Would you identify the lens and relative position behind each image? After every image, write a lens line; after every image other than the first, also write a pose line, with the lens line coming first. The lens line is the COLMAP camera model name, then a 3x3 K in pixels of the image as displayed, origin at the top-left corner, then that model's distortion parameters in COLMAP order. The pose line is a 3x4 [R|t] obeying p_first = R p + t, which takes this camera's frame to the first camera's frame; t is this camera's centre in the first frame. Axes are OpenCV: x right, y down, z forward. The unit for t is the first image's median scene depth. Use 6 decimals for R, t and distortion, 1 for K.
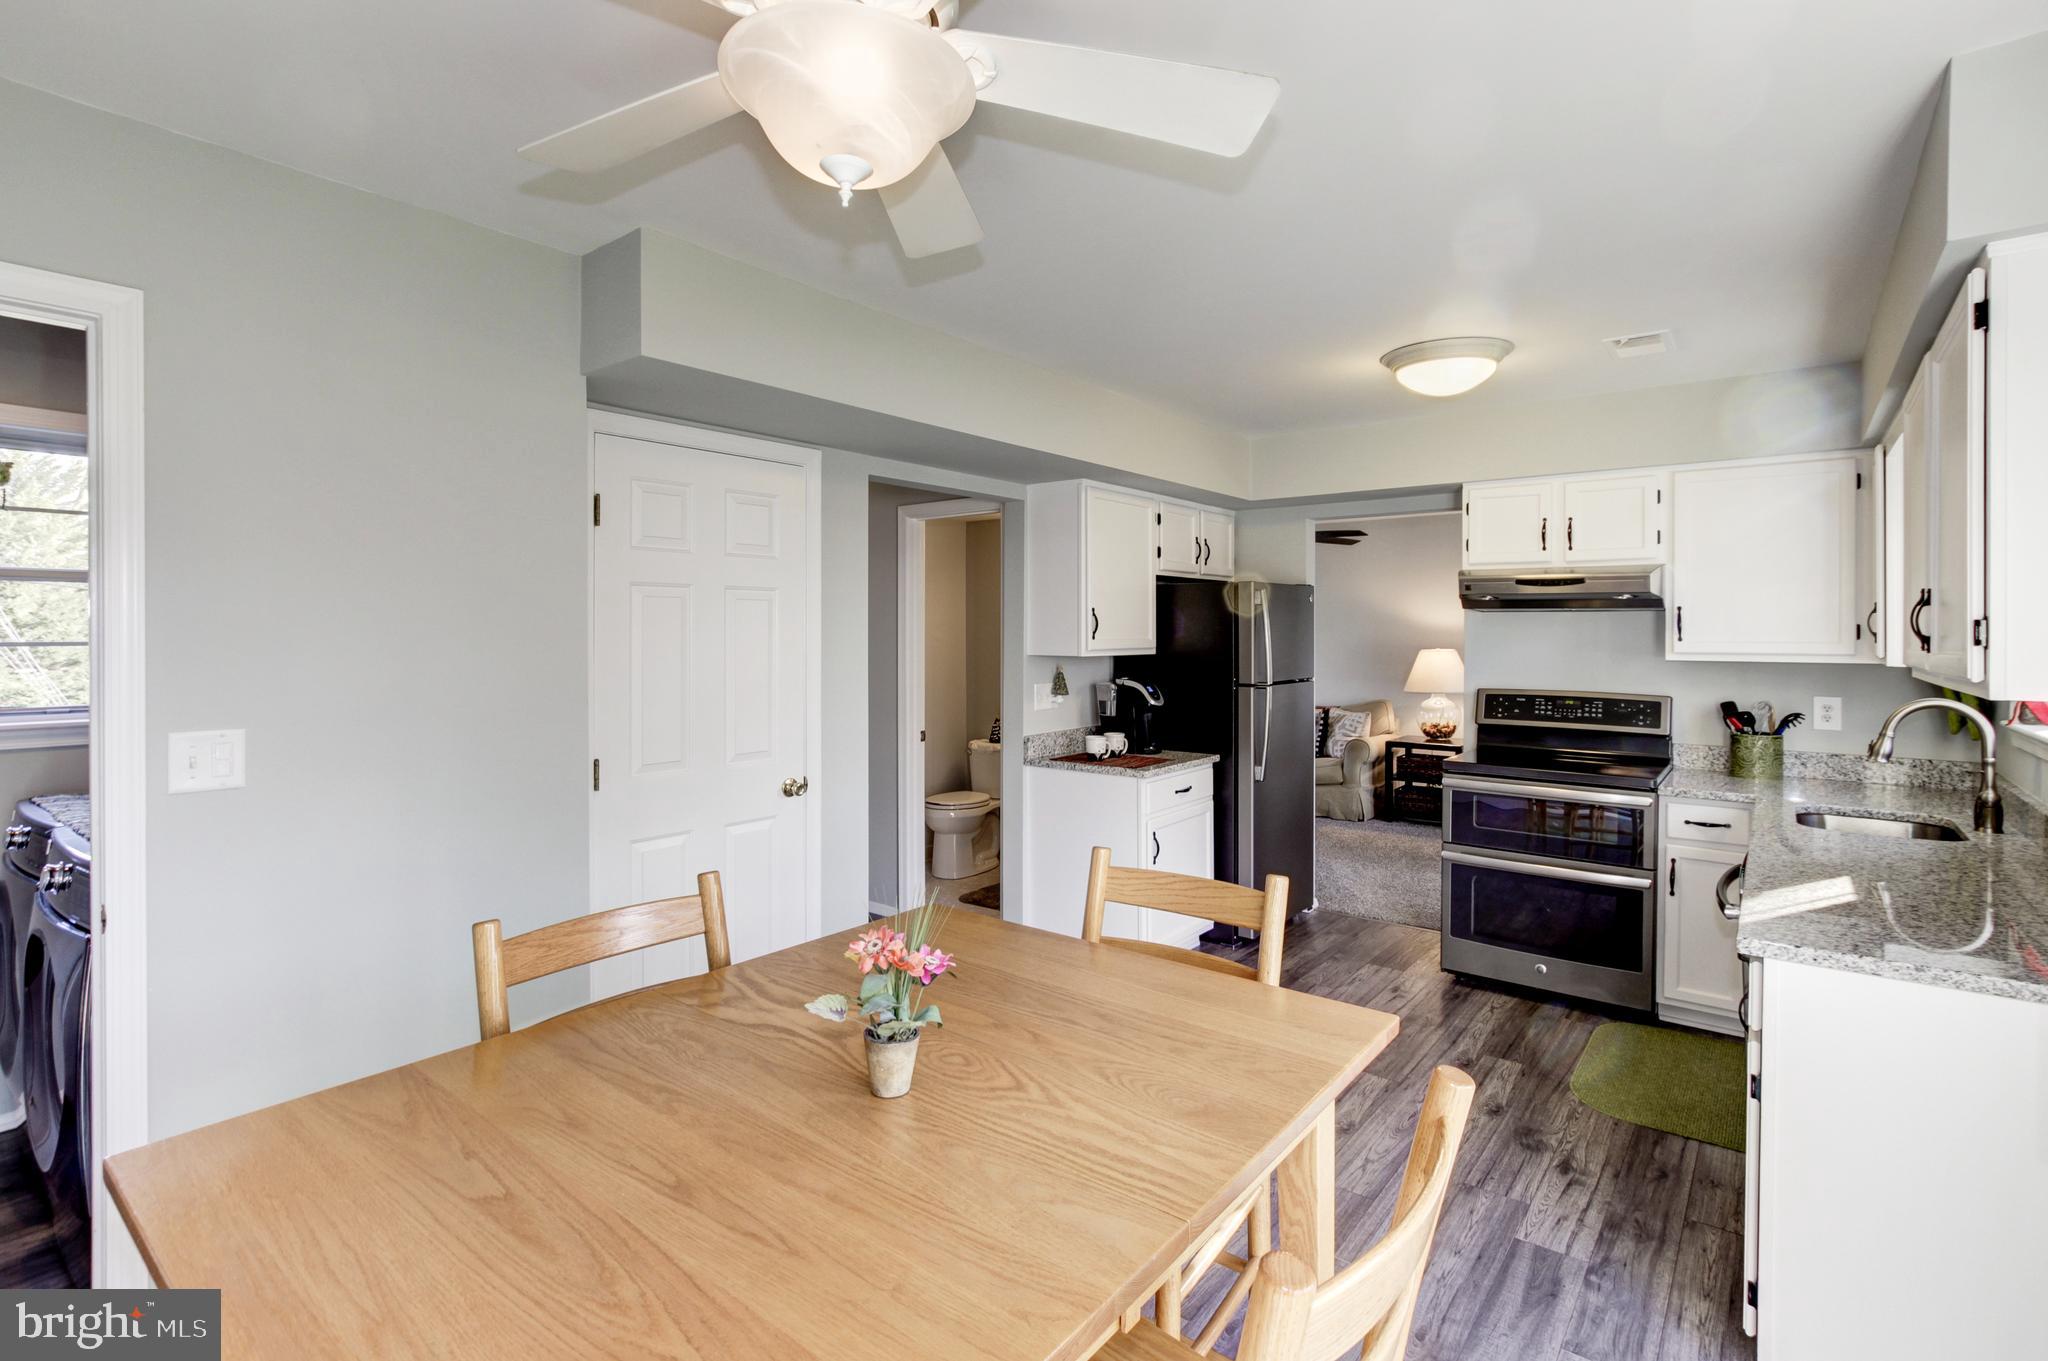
lens RADIAL K [[972.1, 0, 1012.1], [0, 972.1, 622.2], [0, 0, 1]] dist [-0.012988, 0.001440]
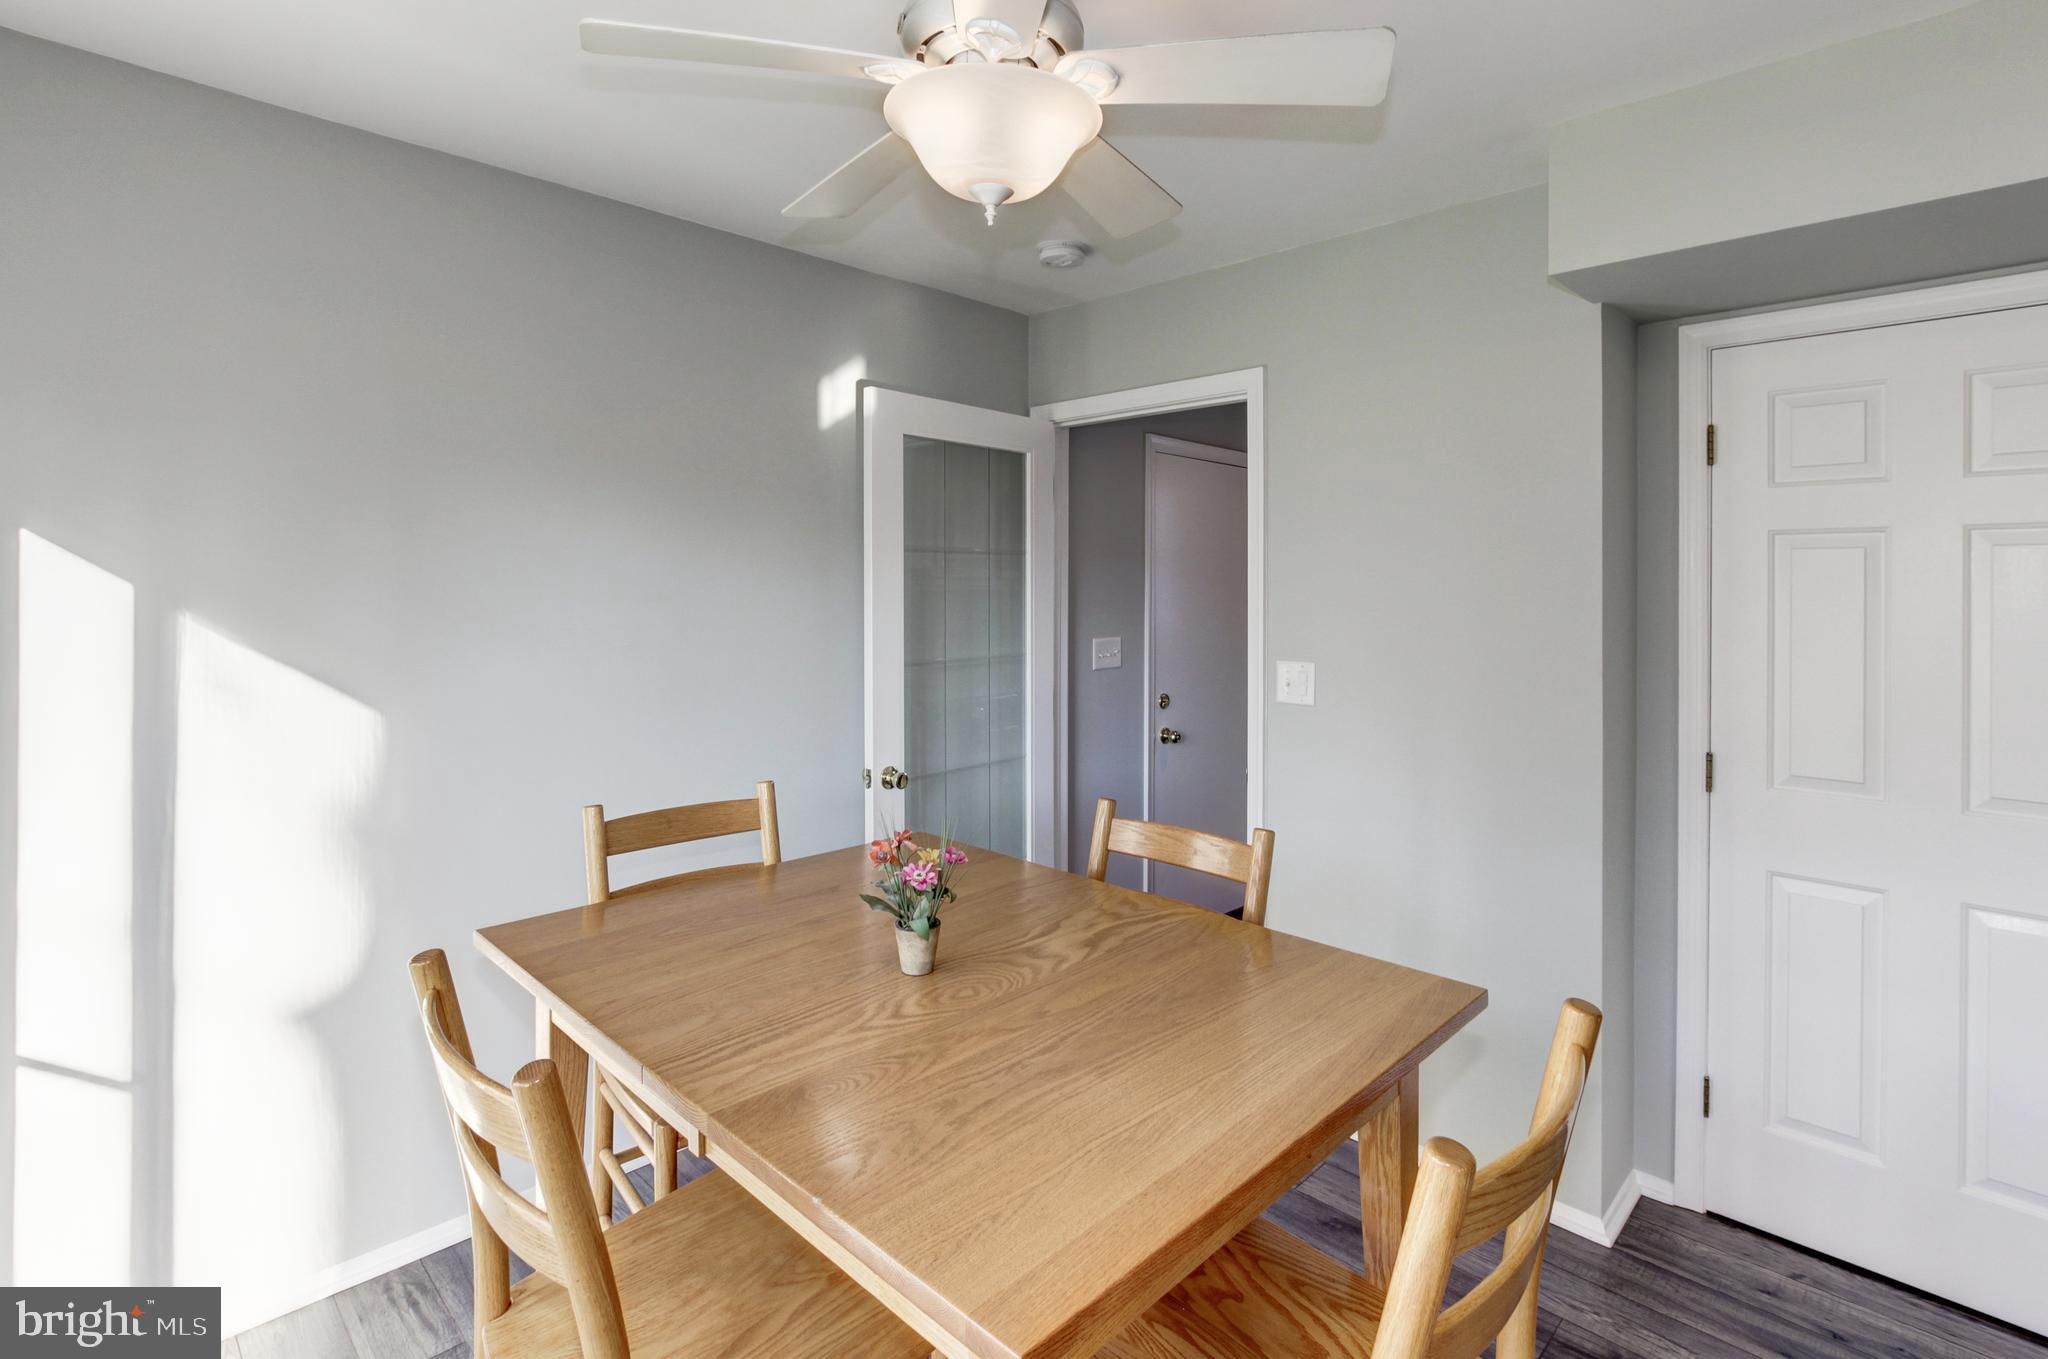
lens RADIAL K [[972.1, 0, 1023.5], [0, 972.1, 596.4], [0, 0, 1]] dist [-0.012988, 0.001440]
pose [[-0.089678, 0.008562, -0.995934, 0.900690], [0.001665, 0.999963, 0.008447, 0.004458], [0.995969, -0.000901, -0.089689, 1.048283]]
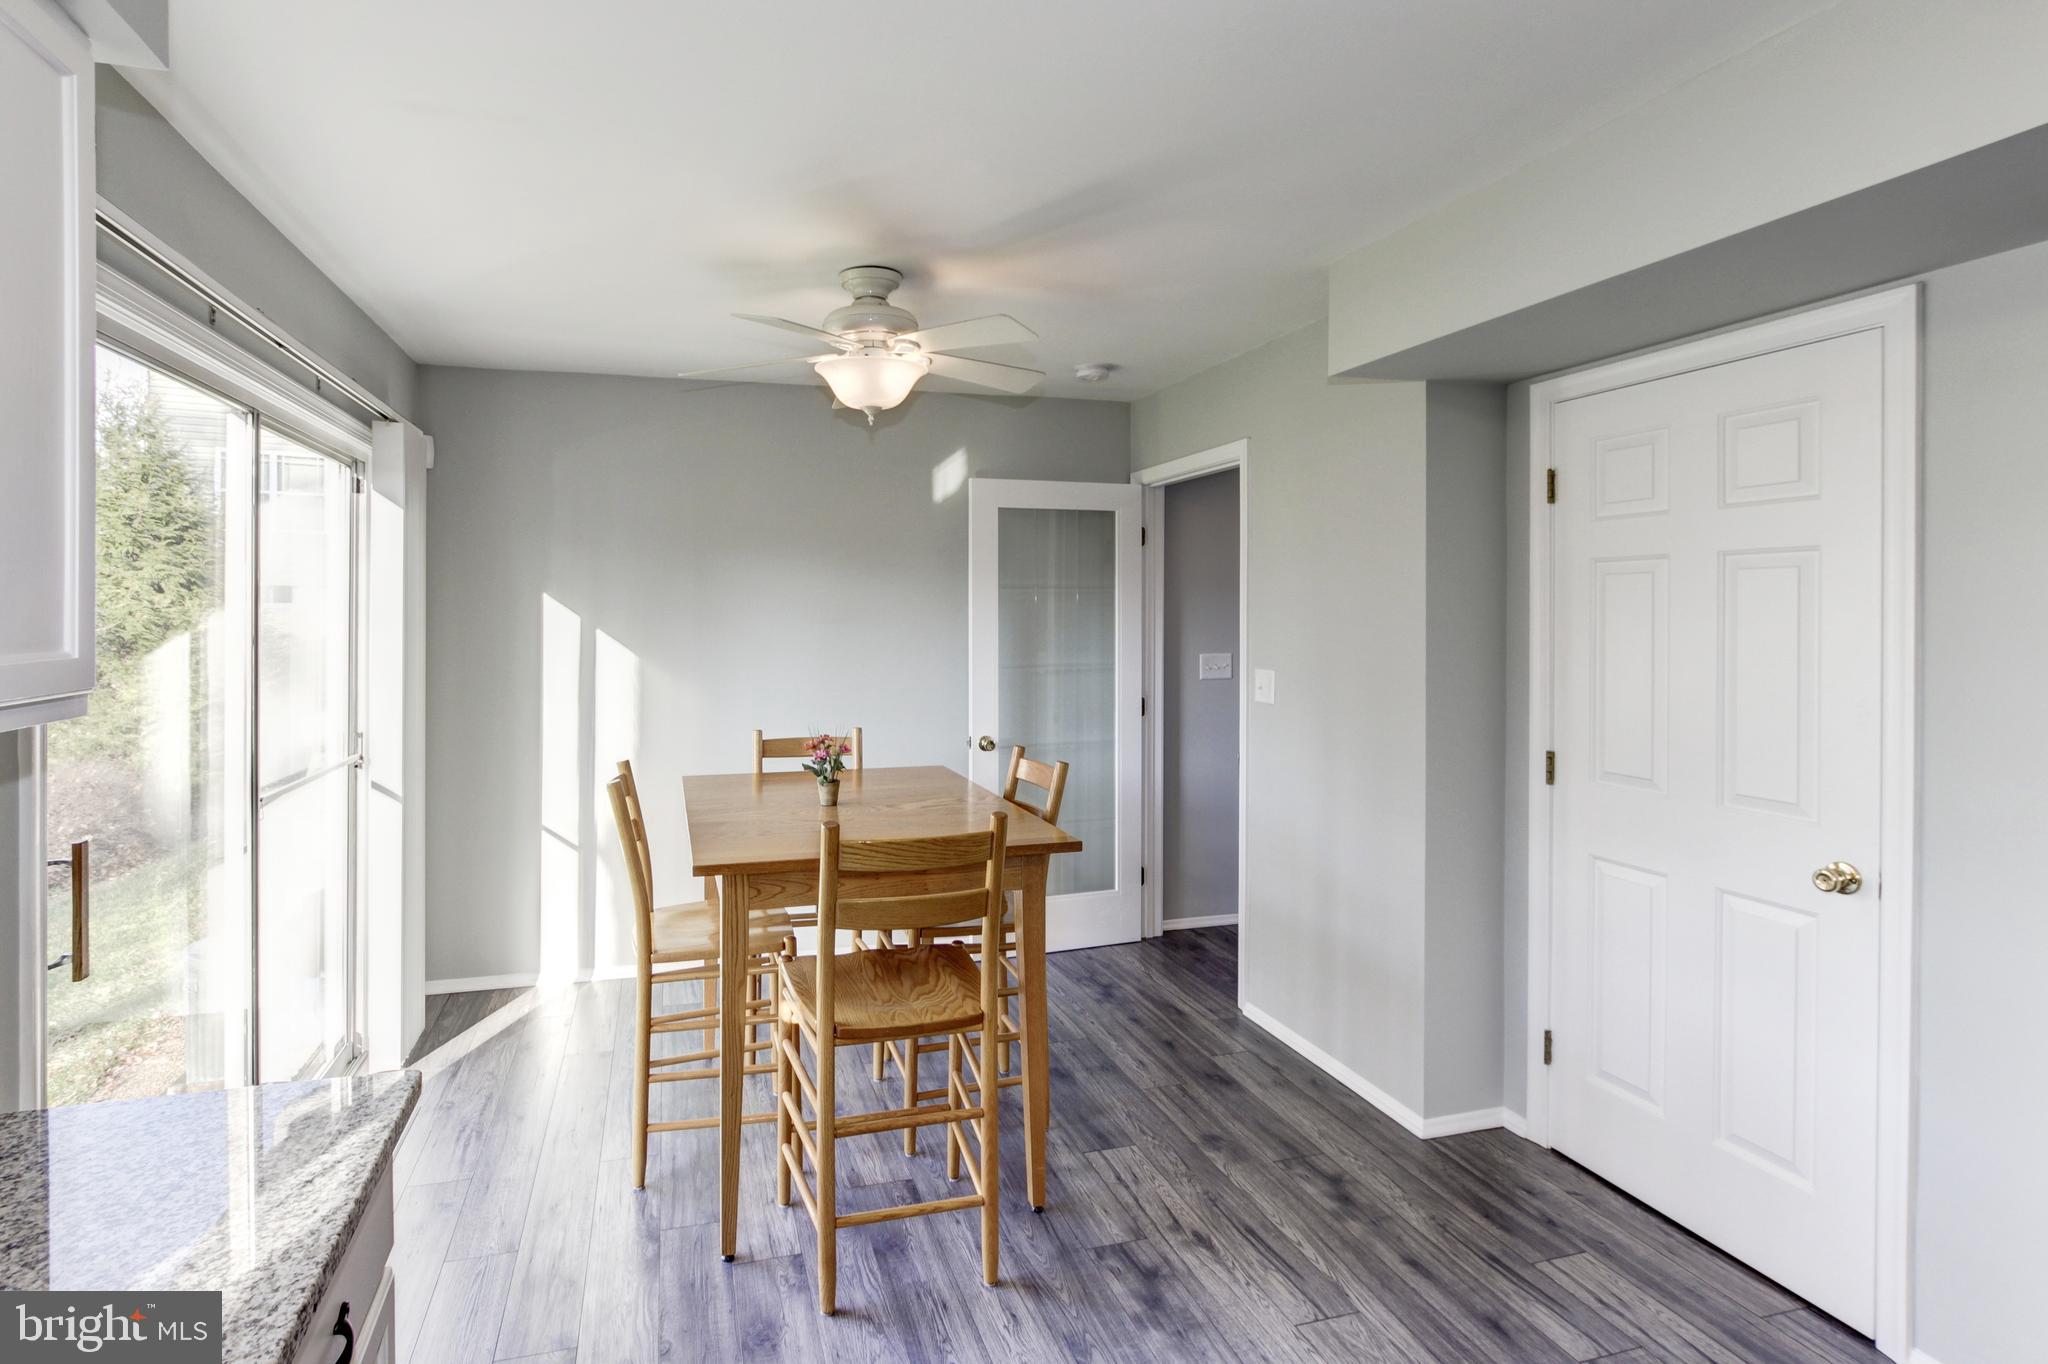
lens RADIAL K [[972.1, 0, 940.5], [0, 972.1, 620.5], [0, 0, 1]] dist [-0.012988, 0.001440]
pose [[-0.570478, 0.005448, -0.821295, 1.440885], [0.006332, 0.999977, 0.002235, 0.016724], [0.821288, -0.003925, -0.570500, 2.210053]]
